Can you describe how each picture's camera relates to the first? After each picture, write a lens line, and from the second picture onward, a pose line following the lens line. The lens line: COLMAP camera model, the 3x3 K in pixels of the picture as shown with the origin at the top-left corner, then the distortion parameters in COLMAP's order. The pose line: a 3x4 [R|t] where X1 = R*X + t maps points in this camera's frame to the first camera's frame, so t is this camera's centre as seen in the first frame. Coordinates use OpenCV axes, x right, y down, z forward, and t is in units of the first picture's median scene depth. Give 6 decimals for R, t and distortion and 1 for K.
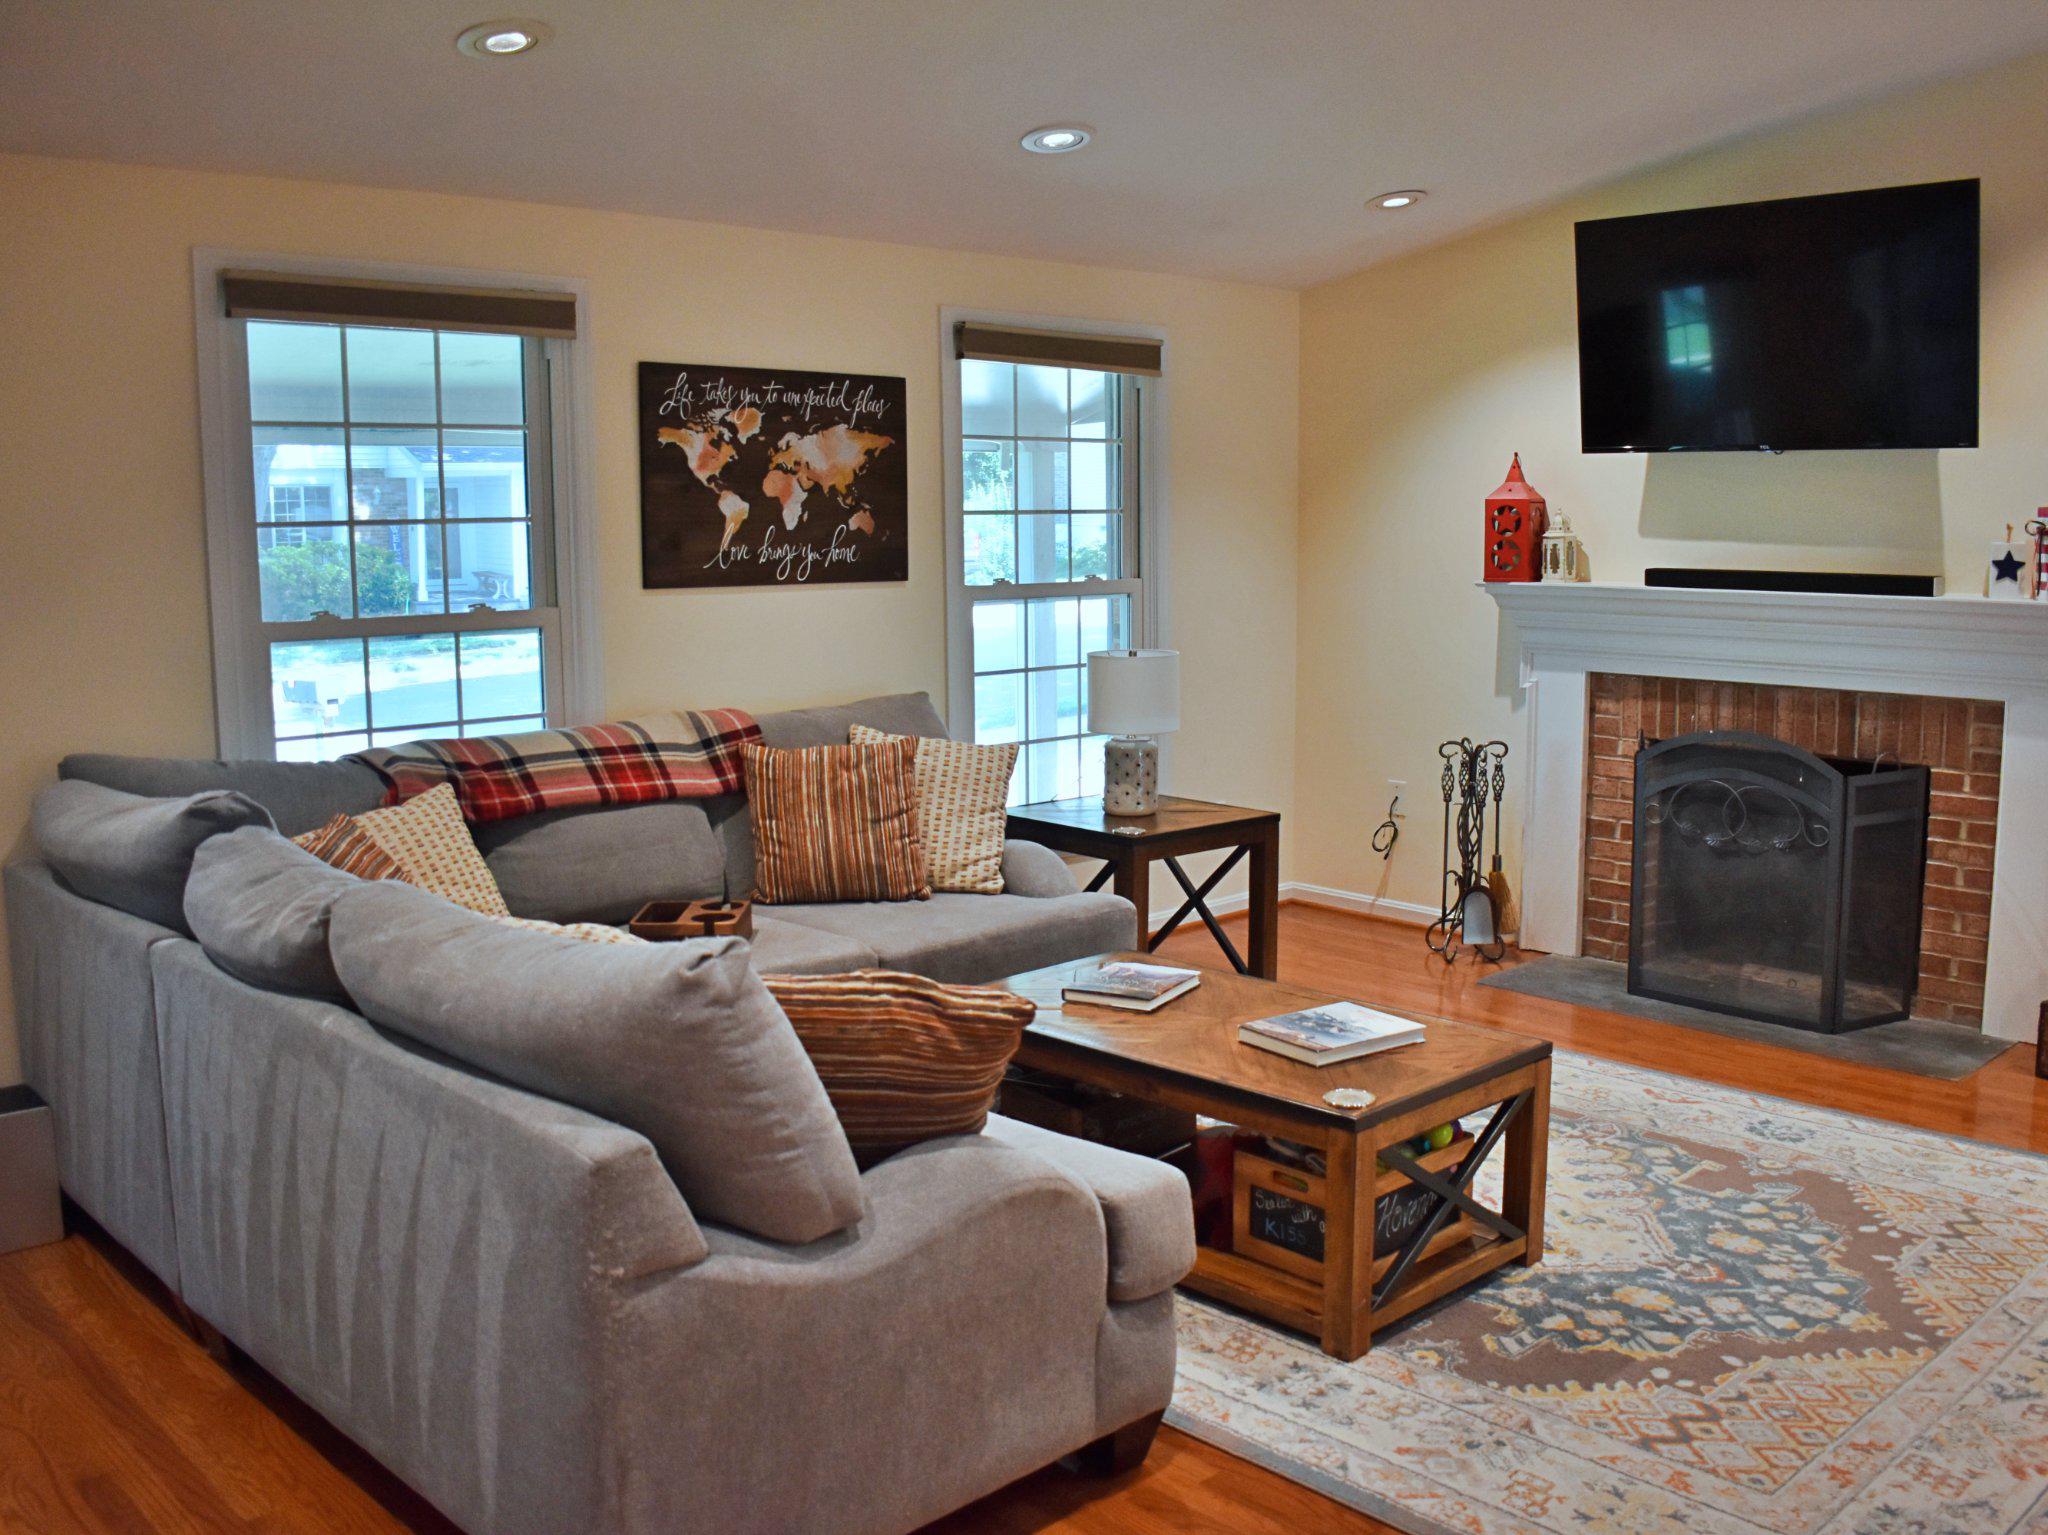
lens RADIAL K [[1825.1, 0, 1021.9], [0, 1825.1, 760.9], [0, 0, 1]] dist [-0.082149, 0.009457]
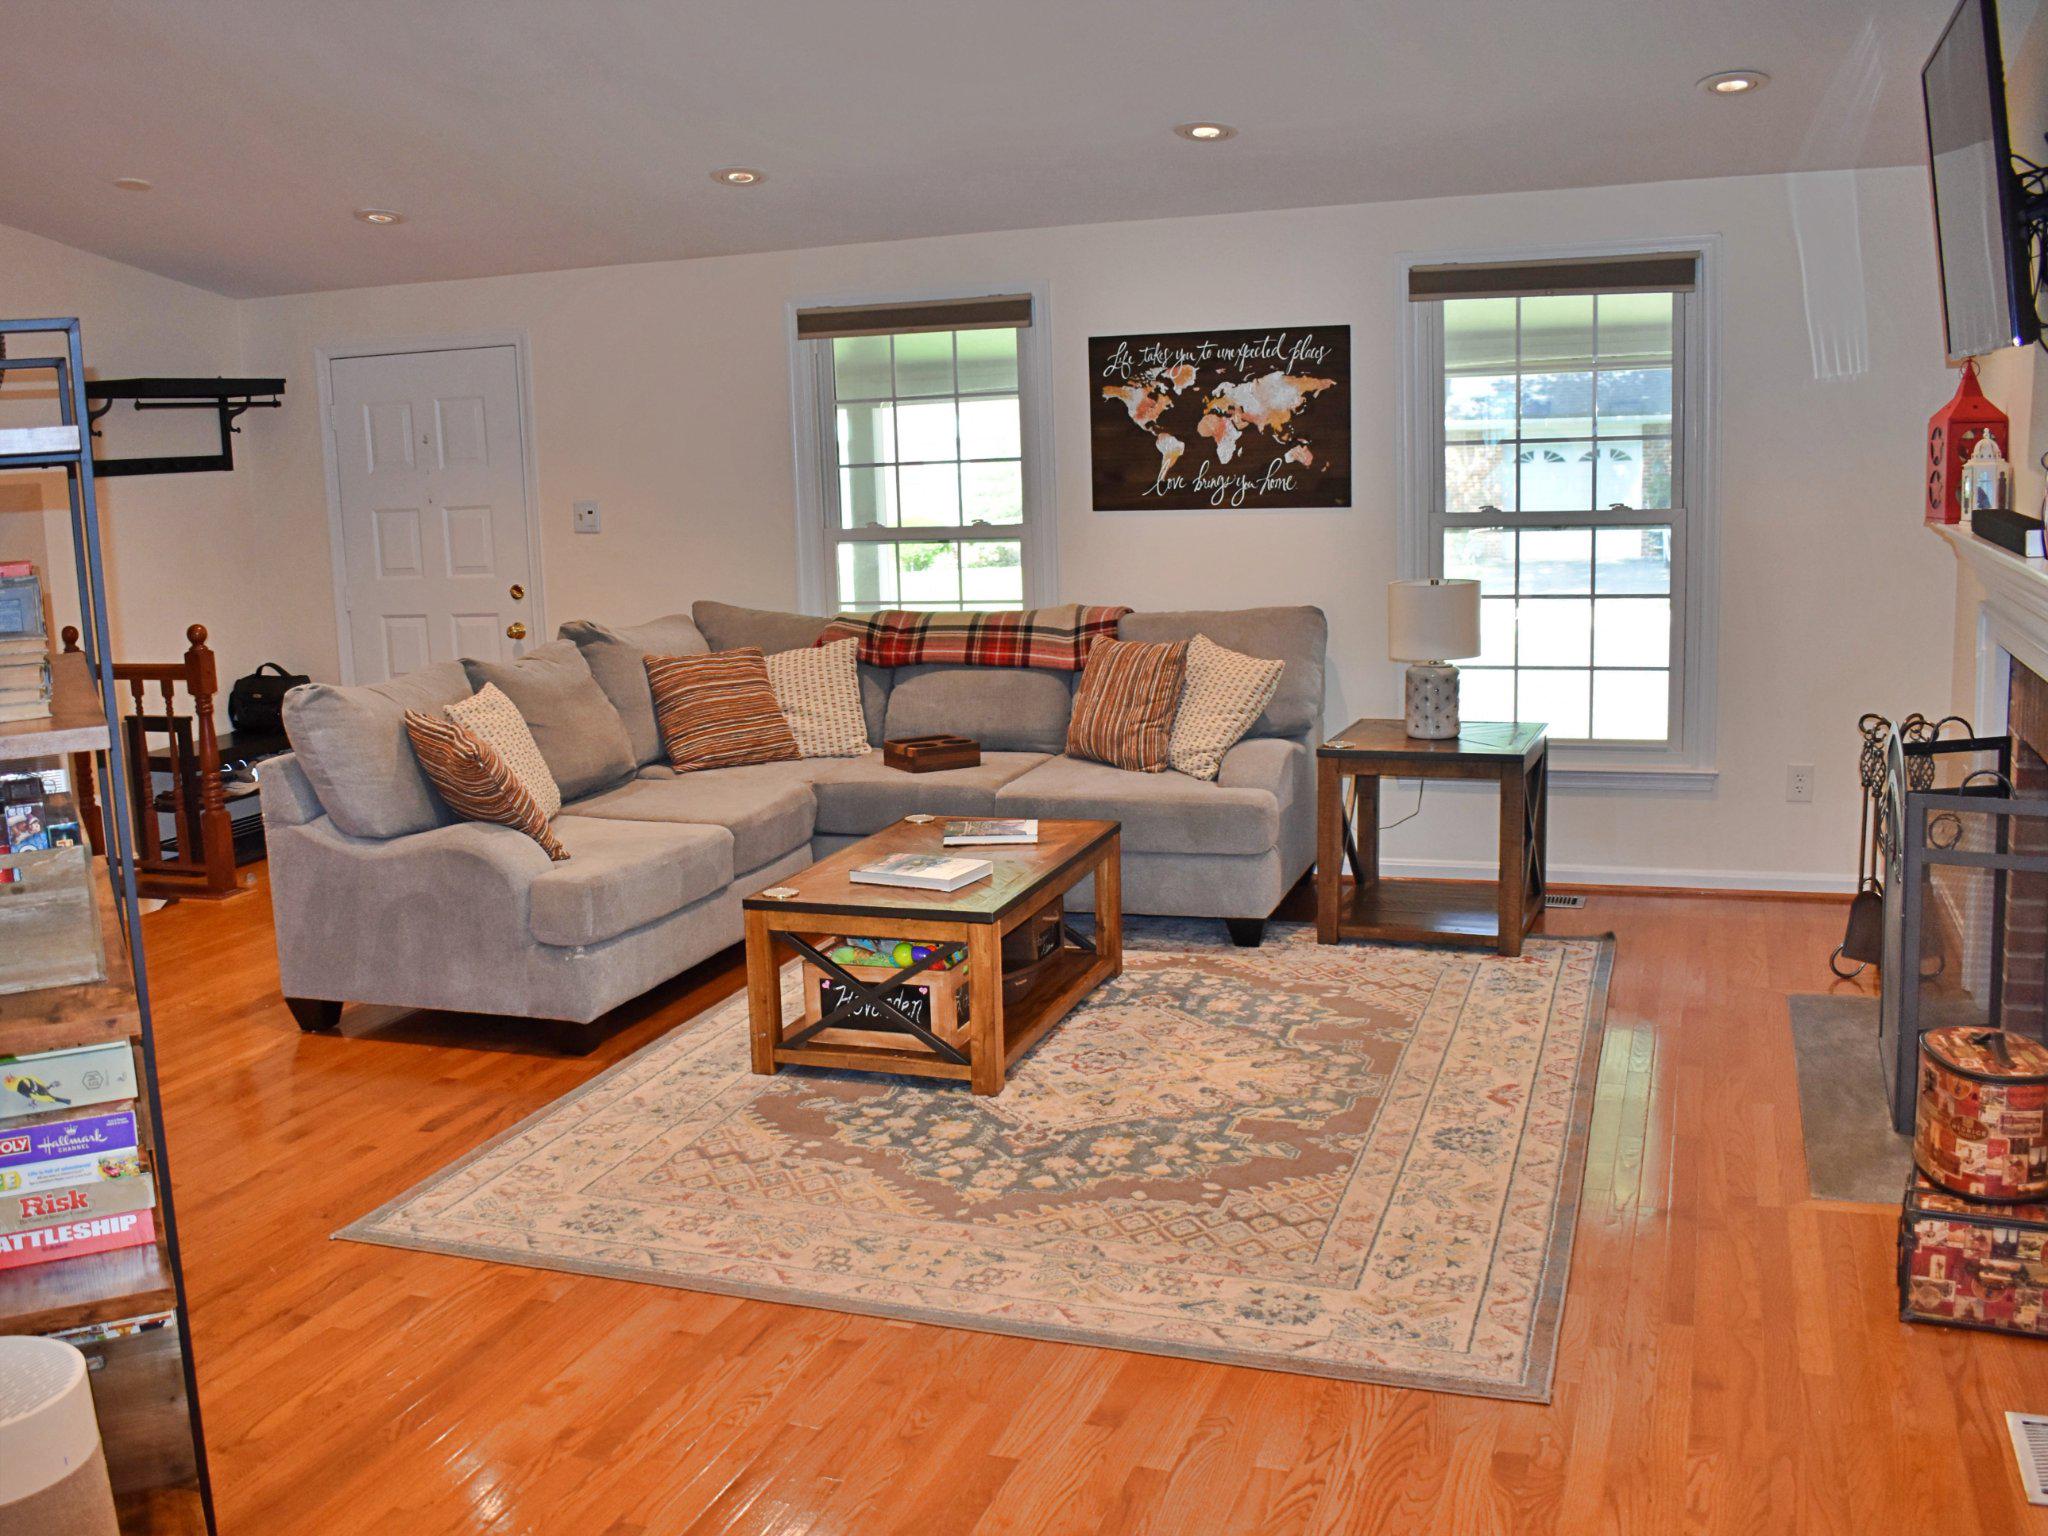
lens RADIAL K [[2003.3, 0, 1014.6], [0, 2003.3, 771.9], [0, 0, 1]] dist [-0.087809, 0.000000]
pose [[0.435675, 0.134281, -0.890032, 1.052380], [-0.088496, 0.990409, 0.106106, -0.054997], [0.895743, 0.032537, 0.443380, 0.309474]]
